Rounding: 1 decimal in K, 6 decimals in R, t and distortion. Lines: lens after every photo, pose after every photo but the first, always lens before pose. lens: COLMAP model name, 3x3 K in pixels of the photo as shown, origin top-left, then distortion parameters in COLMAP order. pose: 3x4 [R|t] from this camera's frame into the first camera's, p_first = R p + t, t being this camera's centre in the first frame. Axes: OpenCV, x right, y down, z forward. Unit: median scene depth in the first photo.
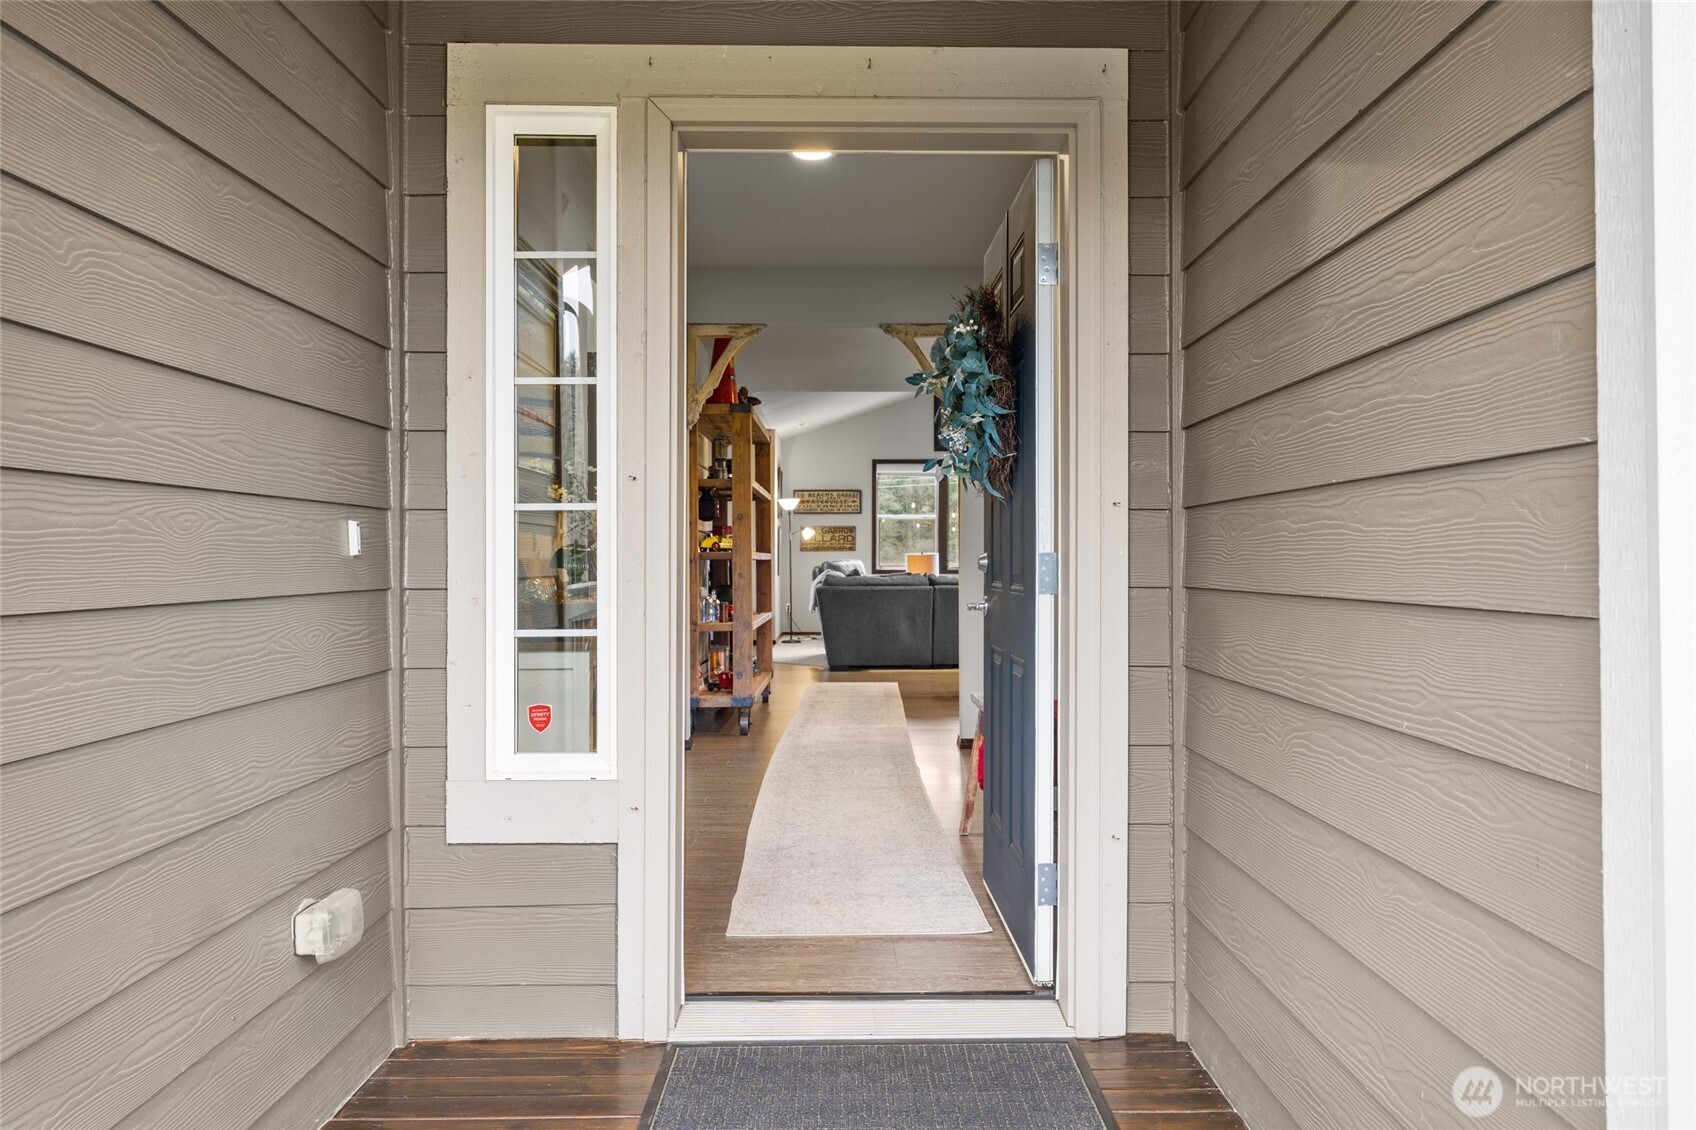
lens RADIAL K [[1170.2, 0, 852.8], [0, 1170.2, 564.3], [0, 0, 1]] dist [-0.000701, -0.000322]
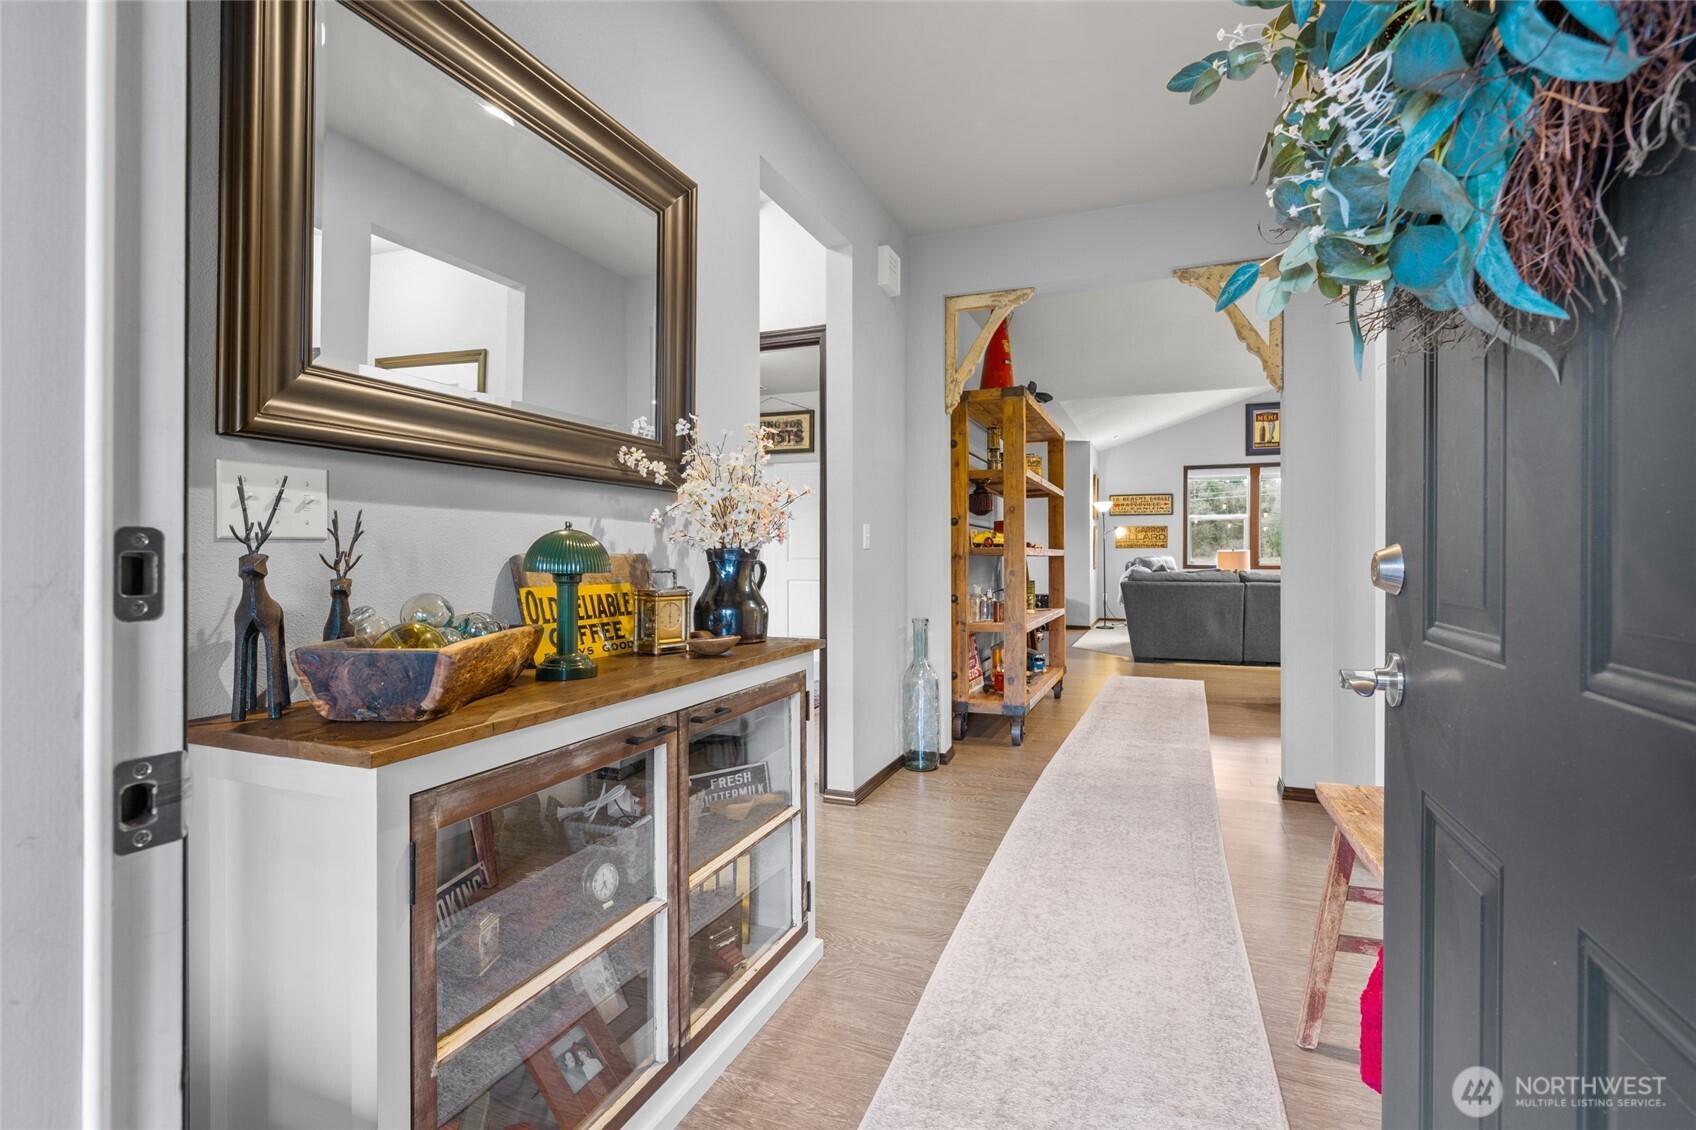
lens RADIAL K [[810.0, 0, 843.3], [0, 810.0, 552.5], [0, 0, 1]] dist [0.006039, 0.000200]
pose [[0.924756, 0.003302, -0.380546, 0.022200], [-0.005827, 0.999968, -0.005484, -0.002096], [0.380515, 0.007289, 0.924746, 0.328232]]
